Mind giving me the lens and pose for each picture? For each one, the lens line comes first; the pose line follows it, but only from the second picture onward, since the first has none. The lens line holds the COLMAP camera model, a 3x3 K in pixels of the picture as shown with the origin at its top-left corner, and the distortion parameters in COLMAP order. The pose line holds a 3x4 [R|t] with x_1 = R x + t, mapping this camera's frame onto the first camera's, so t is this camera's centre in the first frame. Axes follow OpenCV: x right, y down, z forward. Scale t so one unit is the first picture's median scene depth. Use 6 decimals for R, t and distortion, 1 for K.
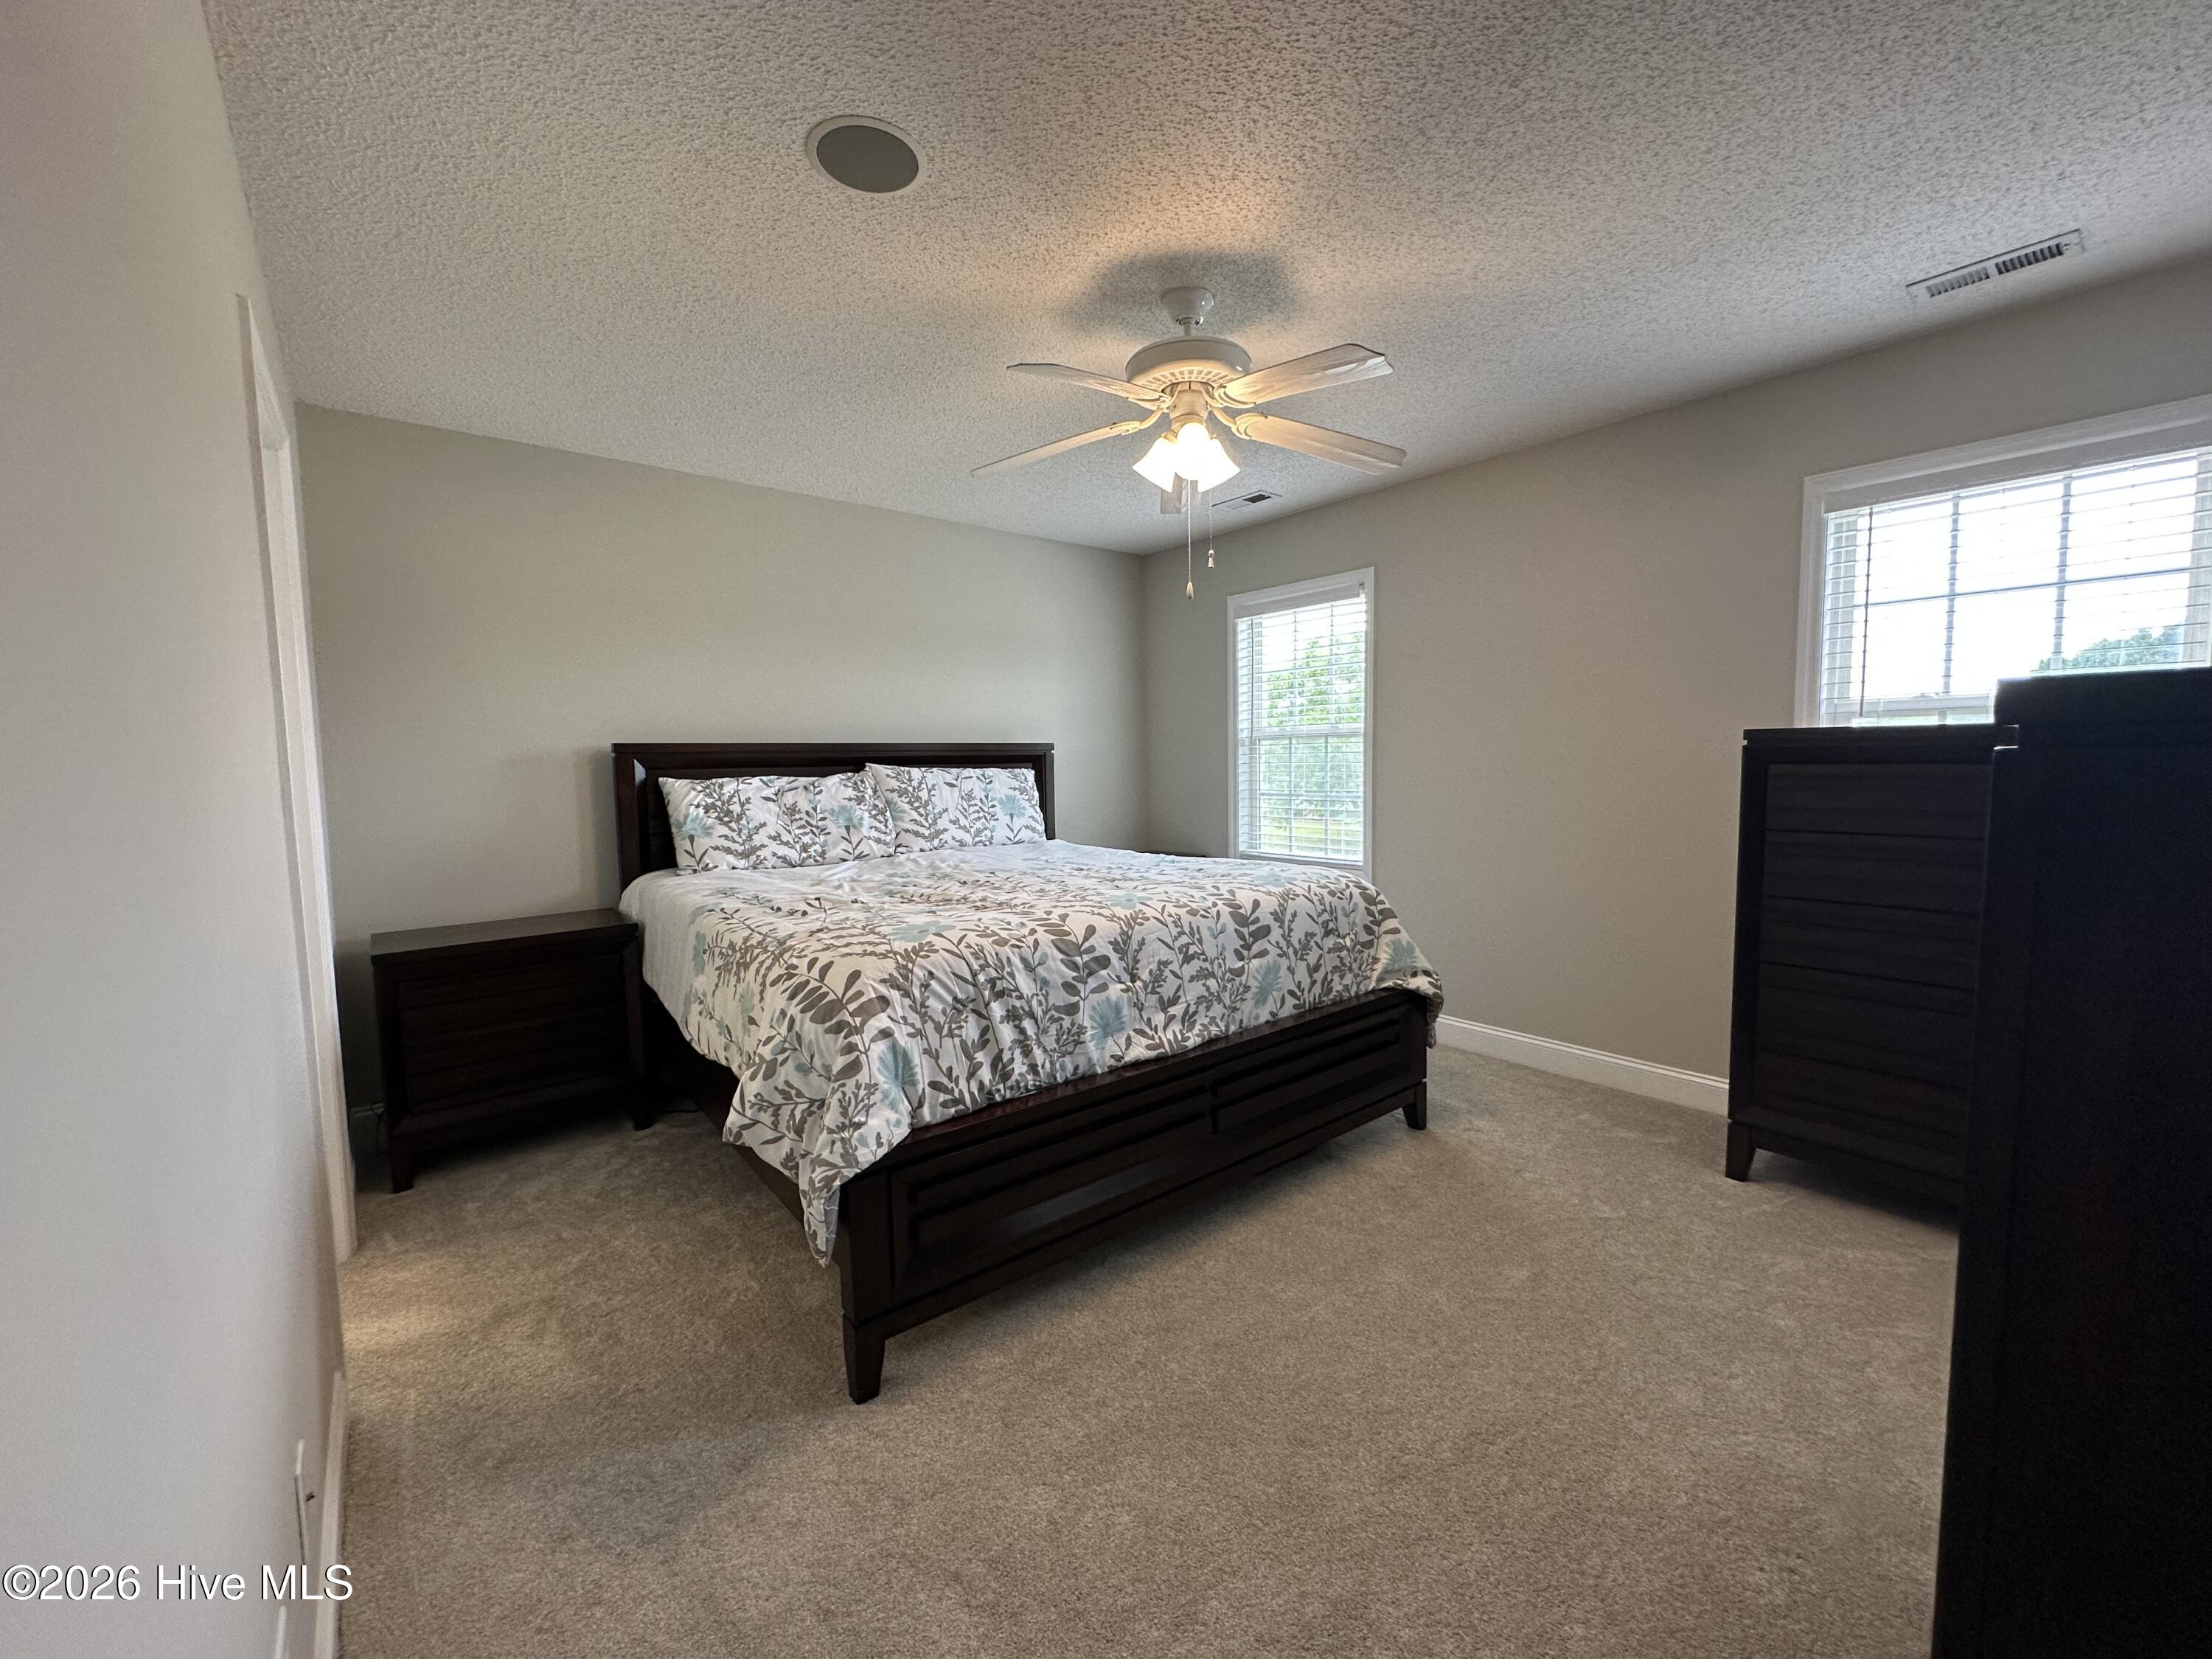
lens RADIAL K [[884.6, 0, 1102.6], [0, 884.6, 826.5], [0, 0, 1]] dist [0.002816, -0.000118]
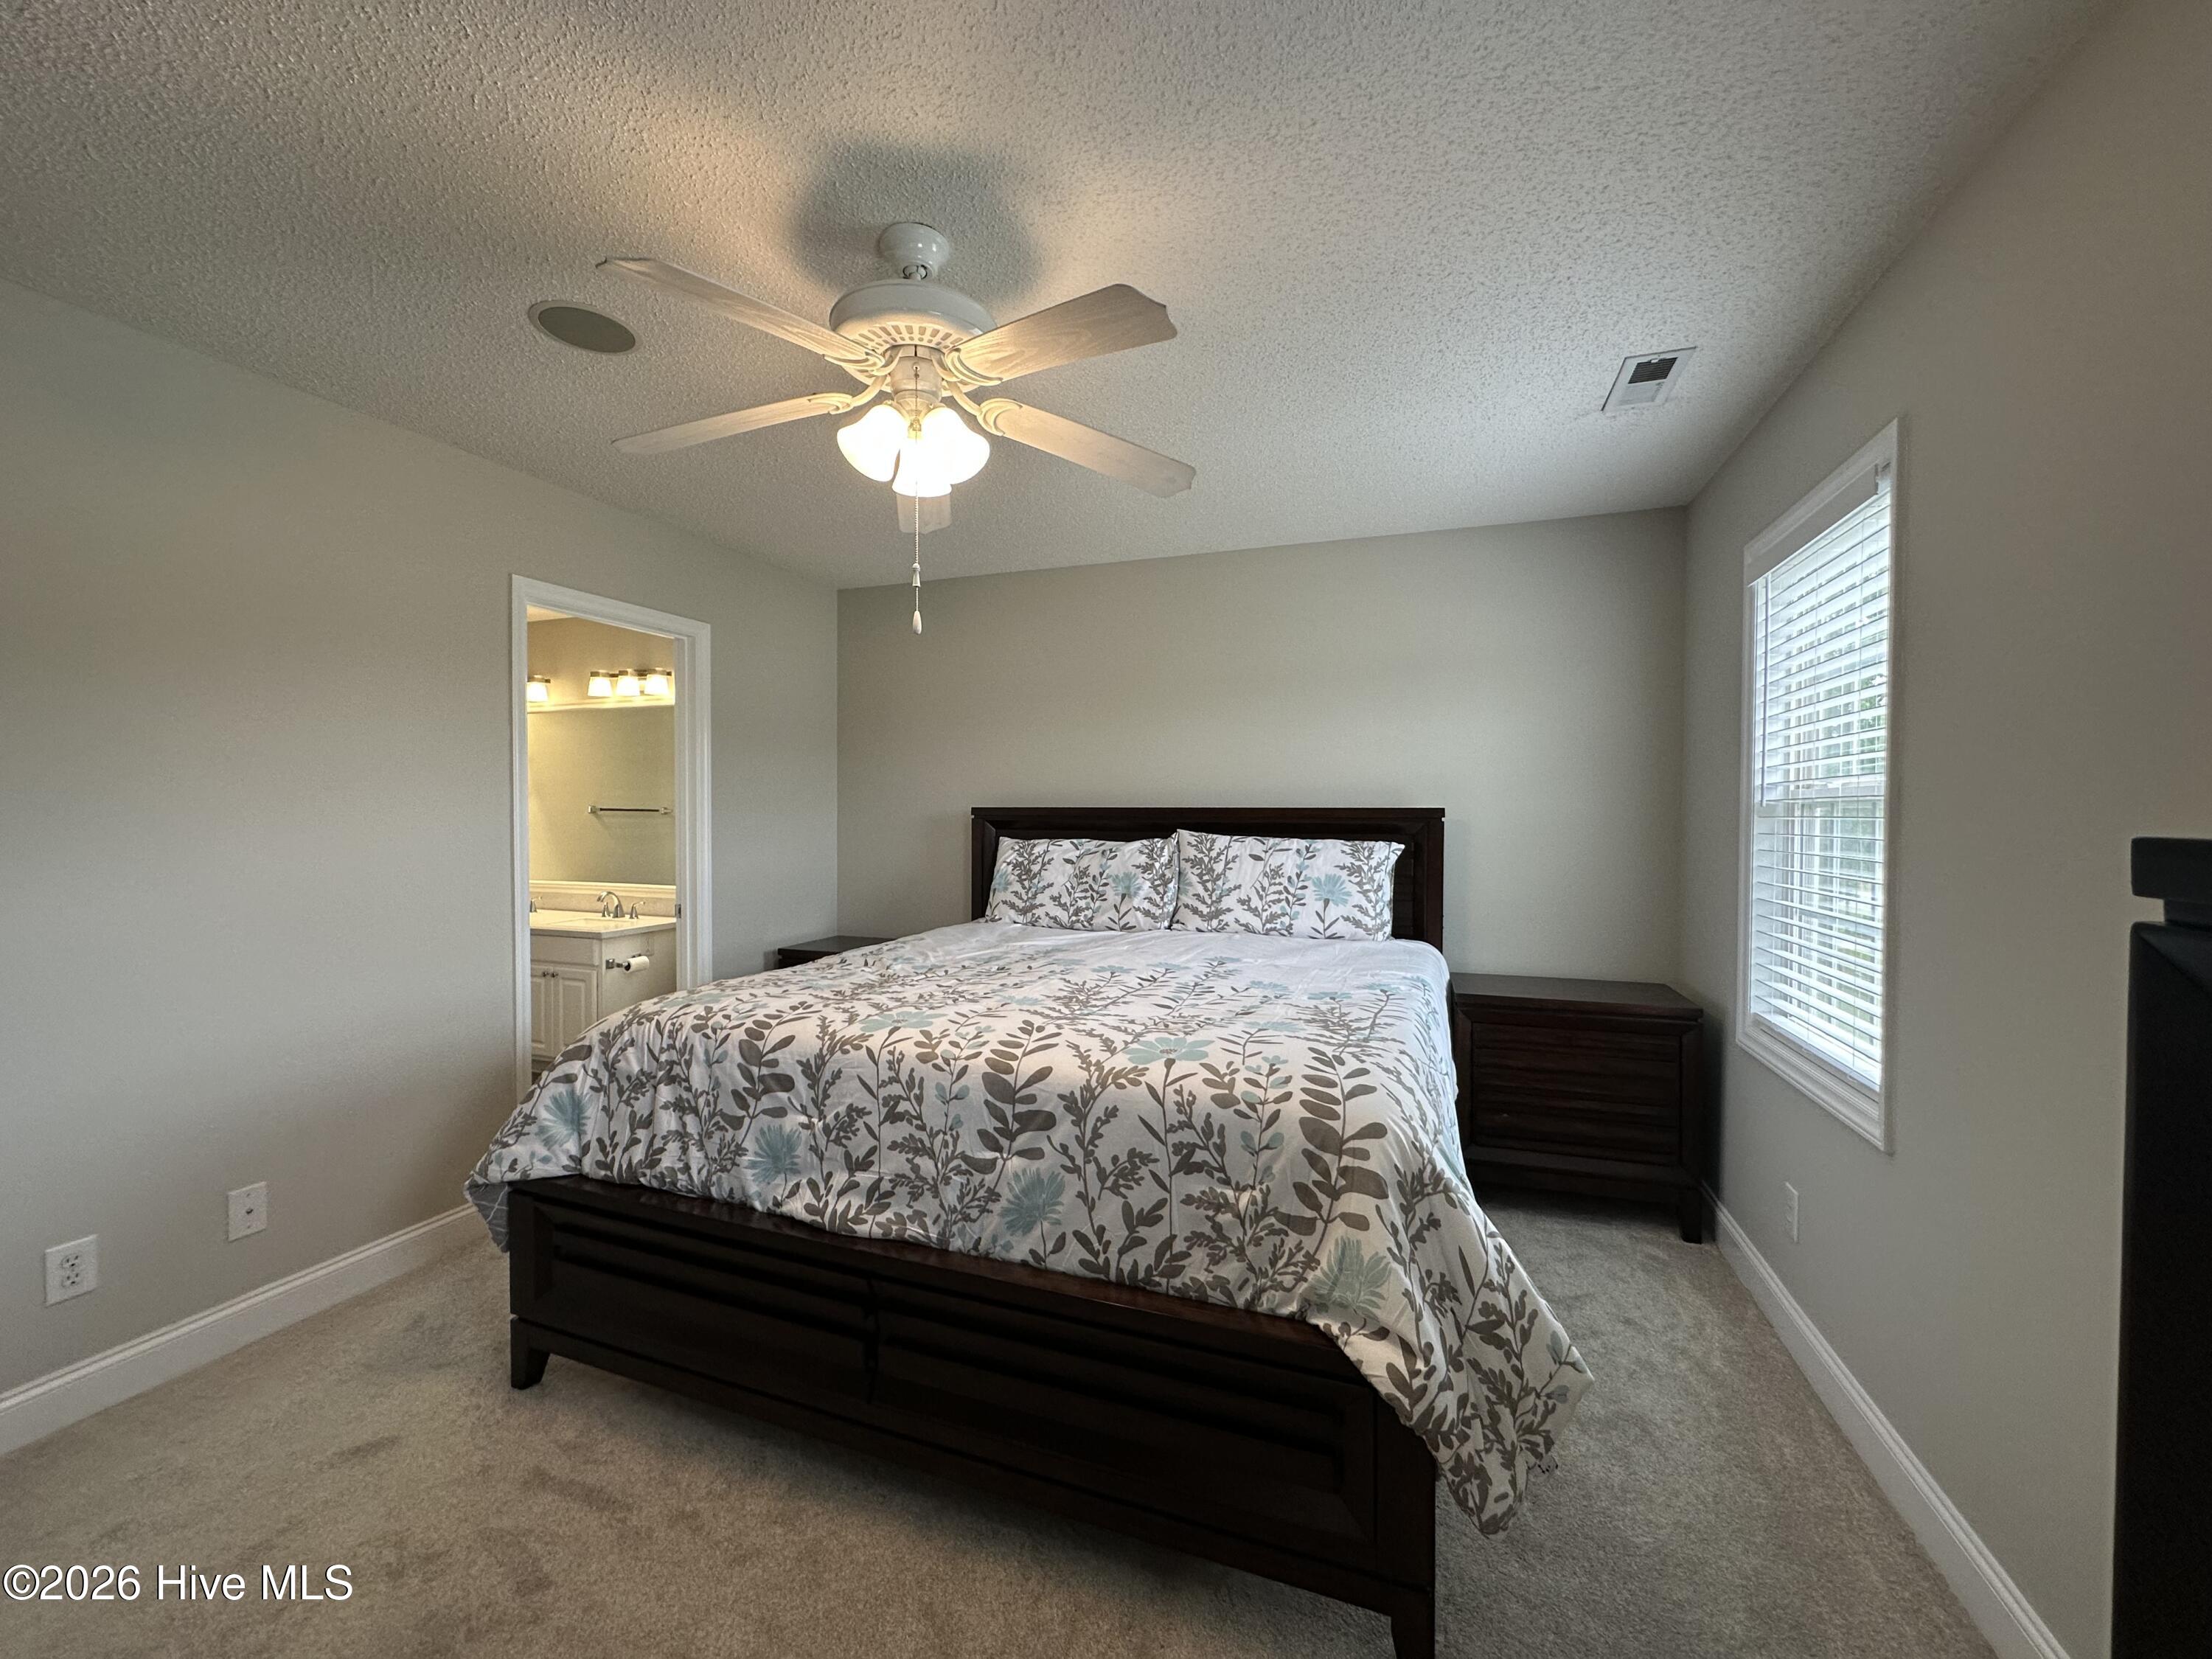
lens RADIAL K [[884.6, 0, 1099.3], [0, 884.6, 828.1], [0, 0, 1]] dist [0.002816, -0.000118]
pose [[0.501051, 0.032039, -0.864825, 0.742085], [-0.074708, 0.997185, -0.006341, -0.090333], [0.862187, 0.067786, 0.502034, 0.692552]]
